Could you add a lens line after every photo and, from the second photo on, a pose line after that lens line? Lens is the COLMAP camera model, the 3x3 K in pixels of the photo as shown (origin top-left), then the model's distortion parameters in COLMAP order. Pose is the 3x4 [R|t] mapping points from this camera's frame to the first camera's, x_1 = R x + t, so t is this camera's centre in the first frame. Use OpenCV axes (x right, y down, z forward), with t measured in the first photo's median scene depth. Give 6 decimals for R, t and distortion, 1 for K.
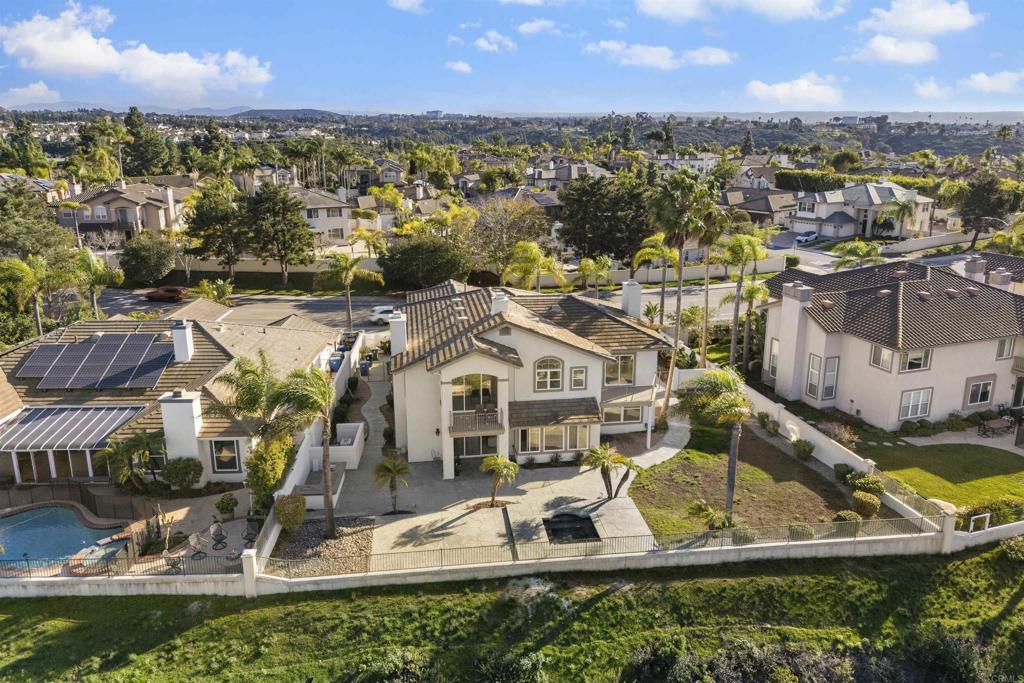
lens RADIAL K [[743.0, 0, 512.4], [0, 743.0, 316.0], [0, 0, 1]] dist [0.070249, -0.063529]
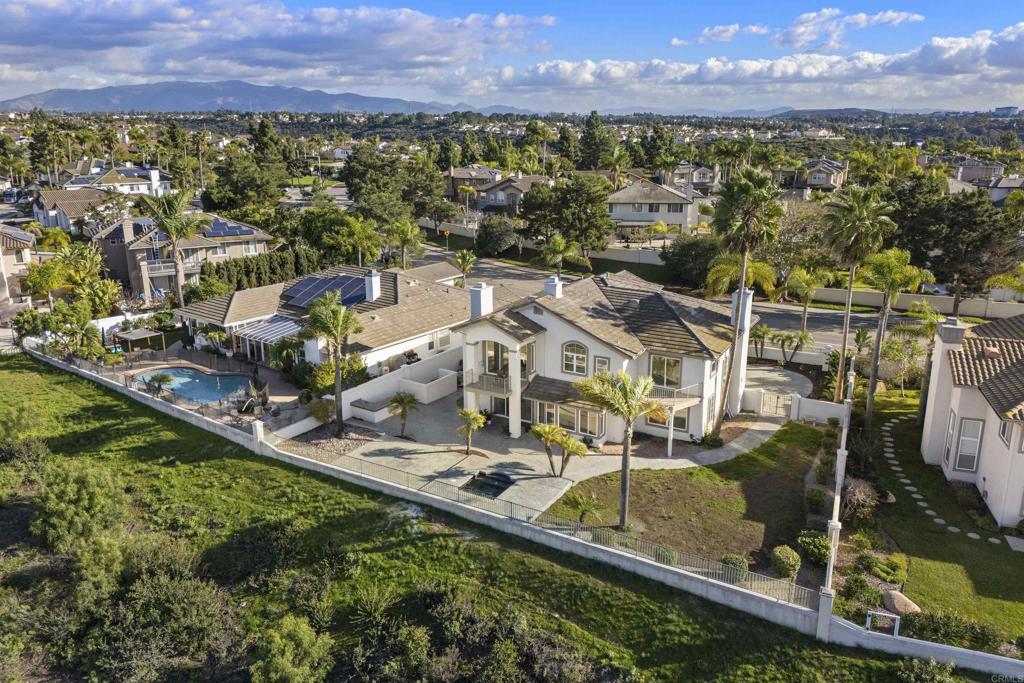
lens RADIAL K [[743.0, 0, 512.4], [0, 743.0, 316.0], [0, 0, 1]] dist [0.070249, -0.063529]
pose [[0.792526, 0.152544, -0.590451, 0.694954], [-0.152988, 0.986980, 0.049642, -0.023072], [0.590336, 0.050989, 0.805545, 0.110894]]
